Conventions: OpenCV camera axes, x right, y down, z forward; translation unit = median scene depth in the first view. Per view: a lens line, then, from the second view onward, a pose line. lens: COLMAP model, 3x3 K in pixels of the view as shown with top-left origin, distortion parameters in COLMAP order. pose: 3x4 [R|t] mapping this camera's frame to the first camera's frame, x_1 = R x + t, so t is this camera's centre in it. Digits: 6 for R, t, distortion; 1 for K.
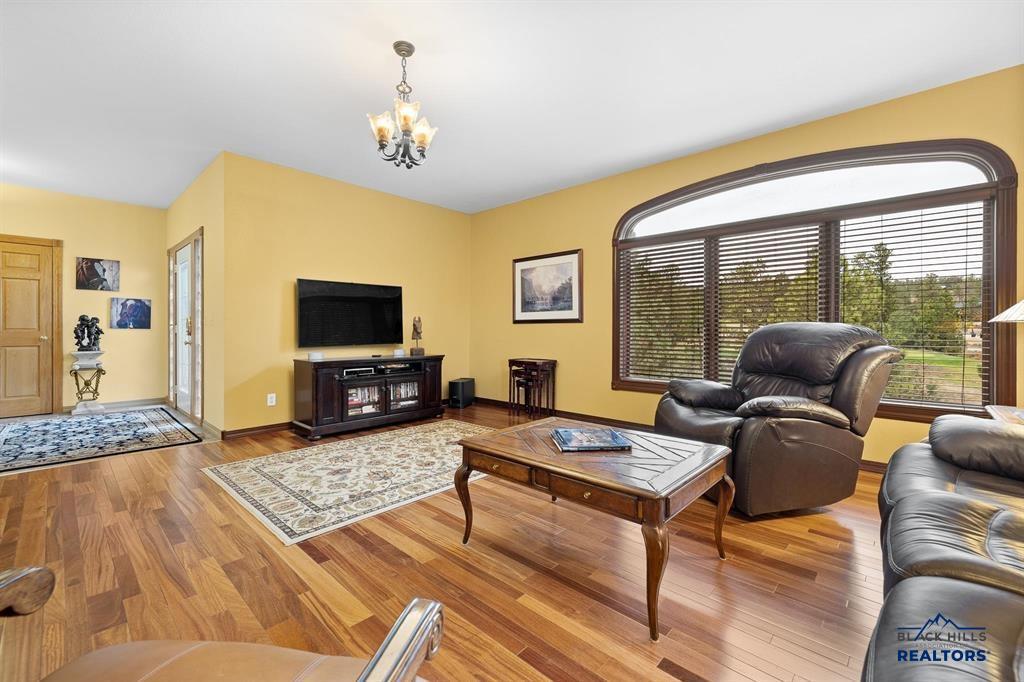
lens RADIAL K [[427.7, 0, 507.2], [0, 427.7, 334.4], [0, 0, 1]] dist [0.001824, -0.000324]
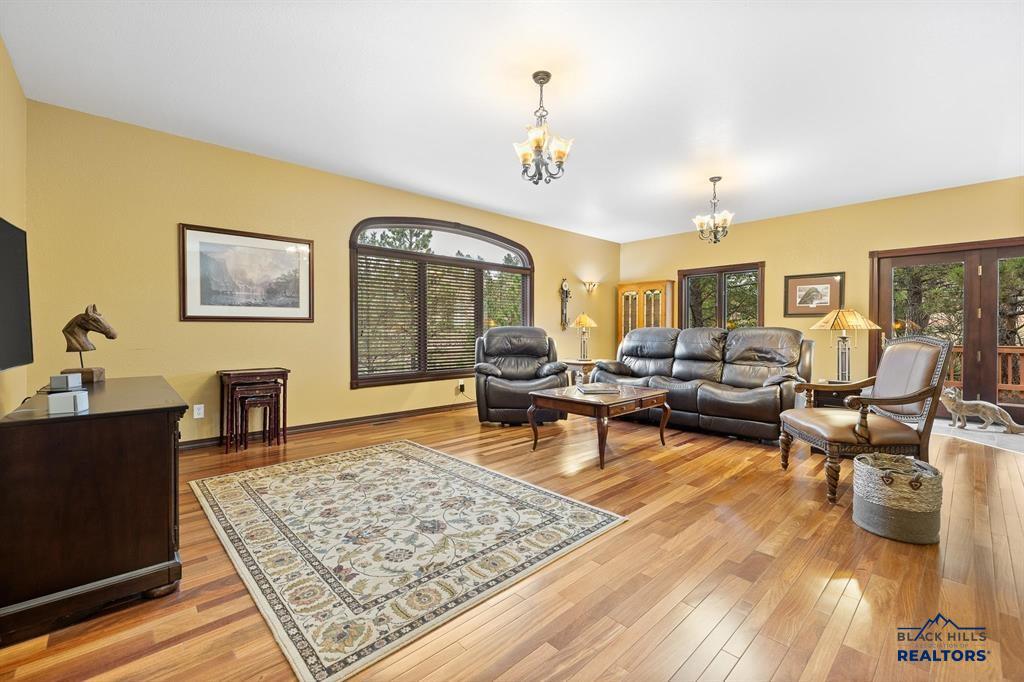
lens RADIAL K [[427.7, 0, 519.4], [0, 427.7, 332.6], [0, 0, 1]] dist [0.001824, -0.000324]
pose [[0.058492, -0.006433, 0.998267, -1.049132], [0.011125, 0.999921, 0.005792, -0.009263], [-0.998226, 0.010767, 0.058559, 0.765910]]
